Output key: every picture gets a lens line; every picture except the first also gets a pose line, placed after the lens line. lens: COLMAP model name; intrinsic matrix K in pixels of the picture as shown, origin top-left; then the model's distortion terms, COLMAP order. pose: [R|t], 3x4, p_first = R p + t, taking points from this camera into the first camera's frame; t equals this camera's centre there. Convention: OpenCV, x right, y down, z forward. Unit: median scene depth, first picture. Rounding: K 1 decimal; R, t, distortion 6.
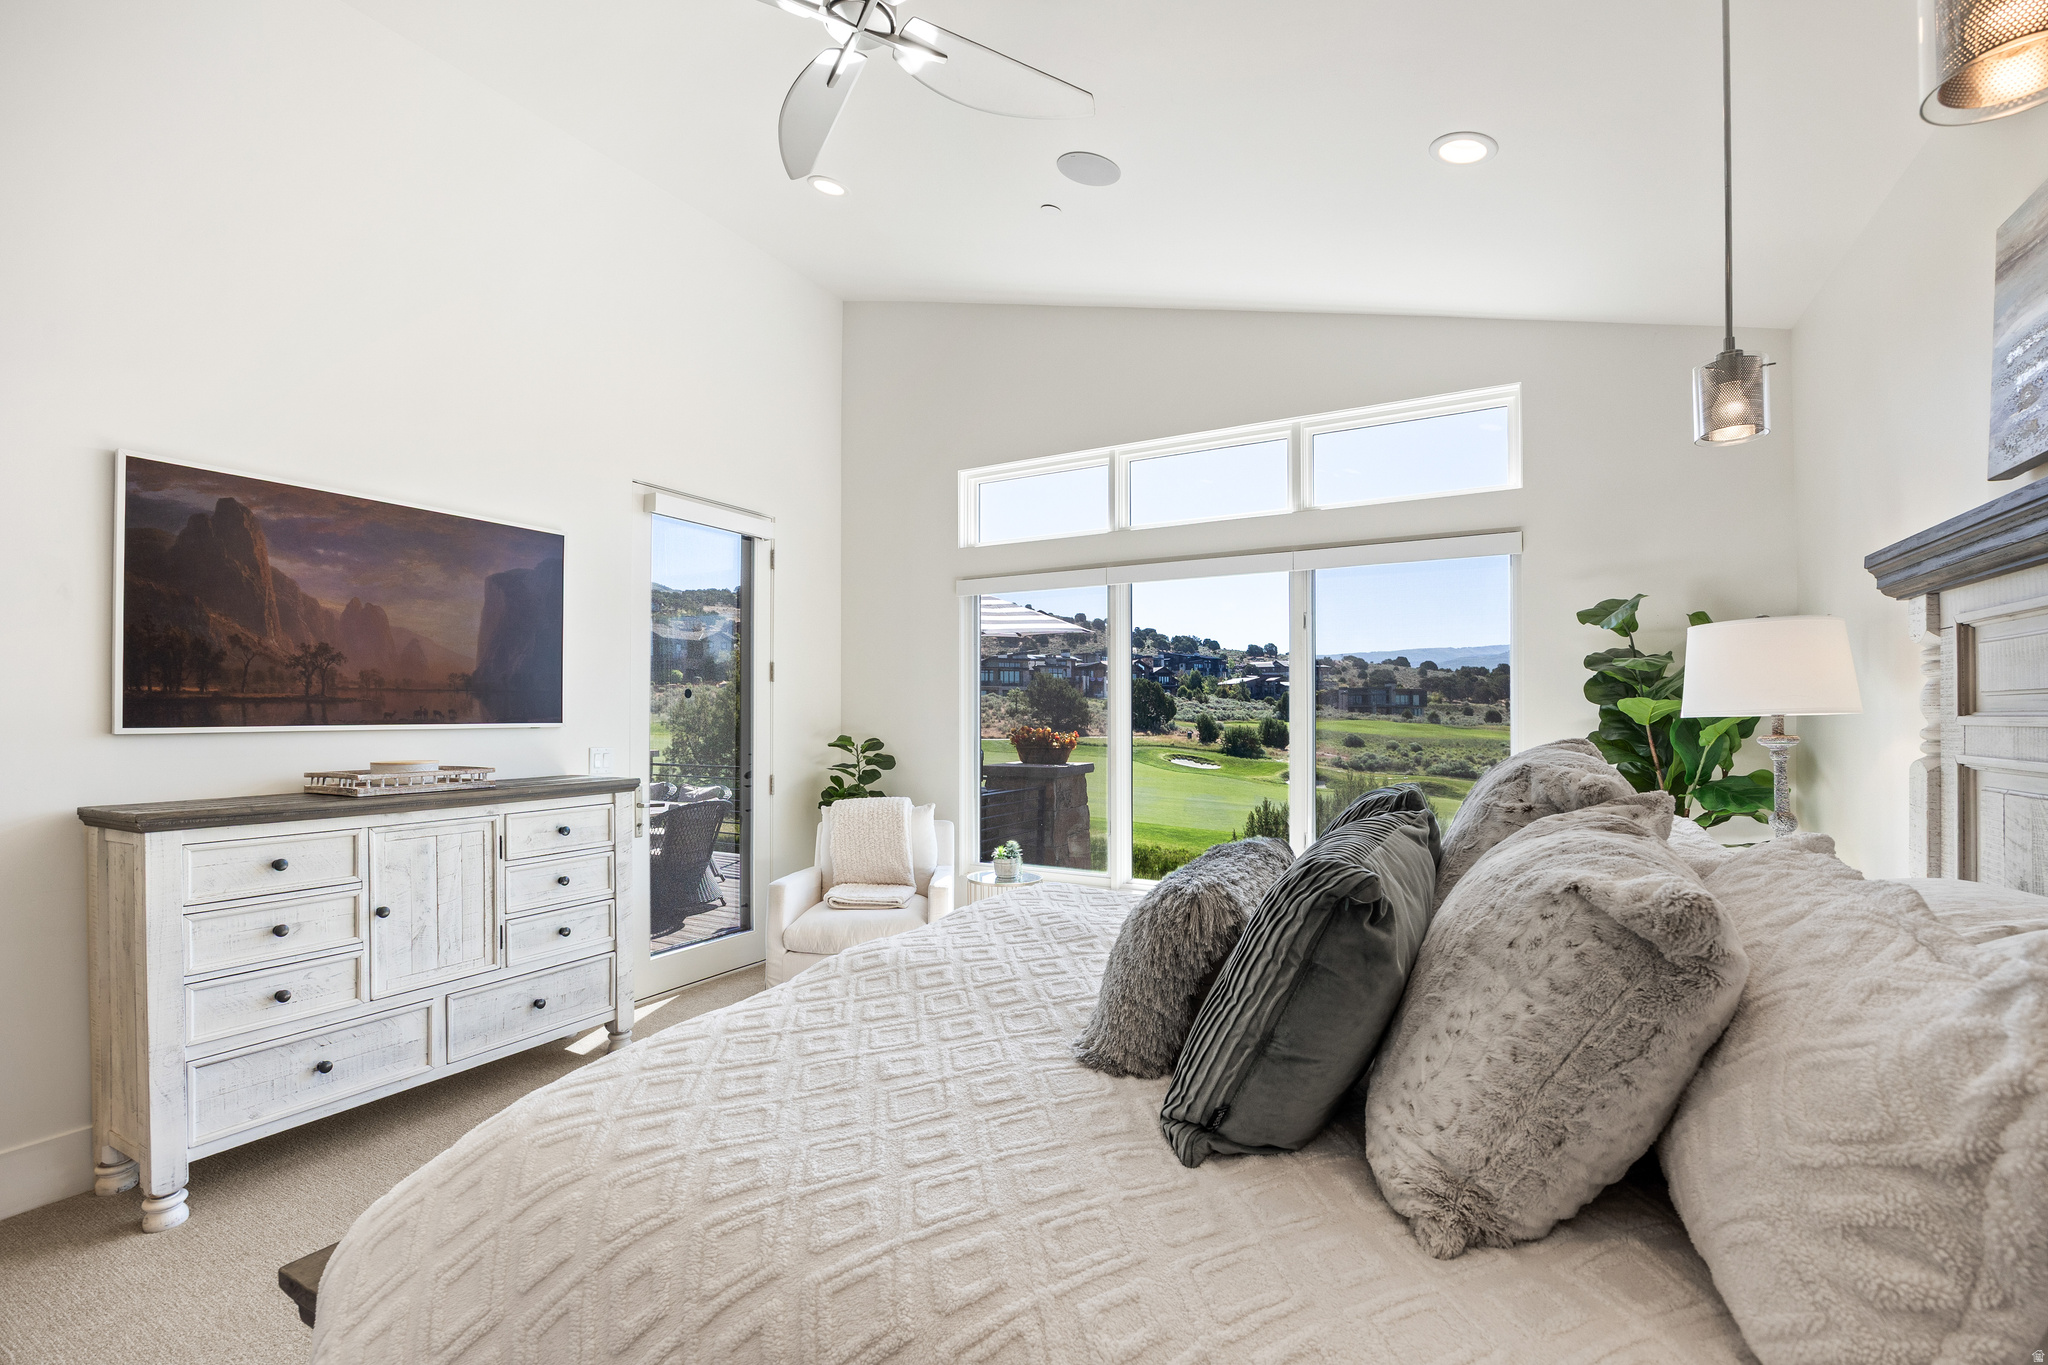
lens RADIAL K [[921.1, 0, 994.3], [0, 921.1, 713.2], [0, 0, 1]] dist [0.000684, 0.000239]
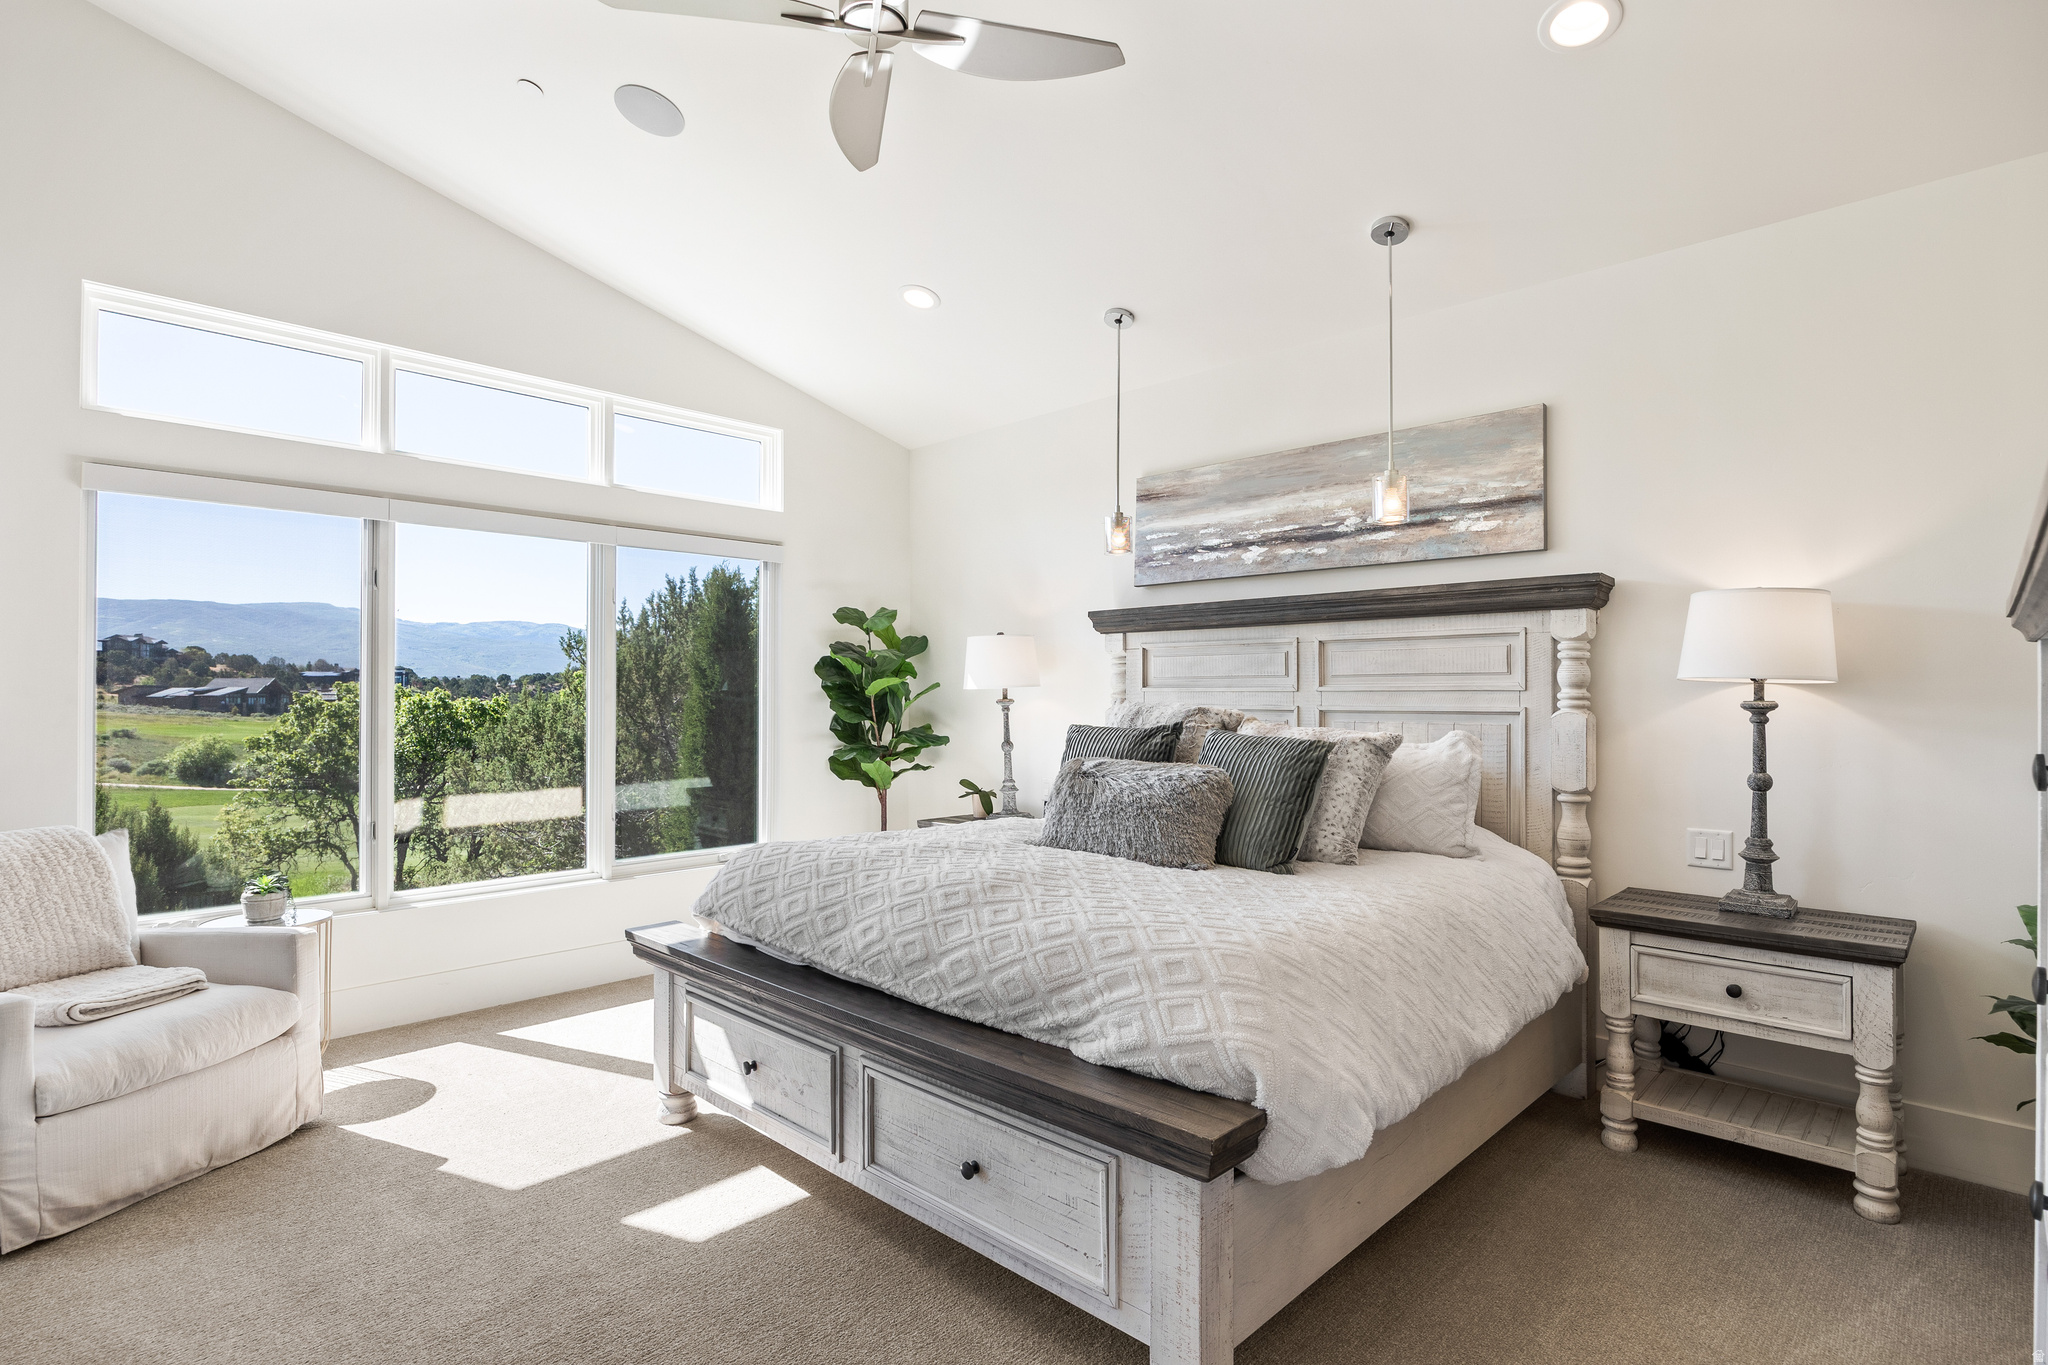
lens RADIAL K [[1001.4, 0, 1032.0], [0, 1001.4, 686.9], [0, 0, 1]] dist [-0.017690, 0.000413]
pose [[0.241006, 0.010515, 0.970467, -0.800090], [-0.003443, 0.999944, -0.009979, 0.014584], [-0.970518, -0.000937, 0.241028, 0.369147]]
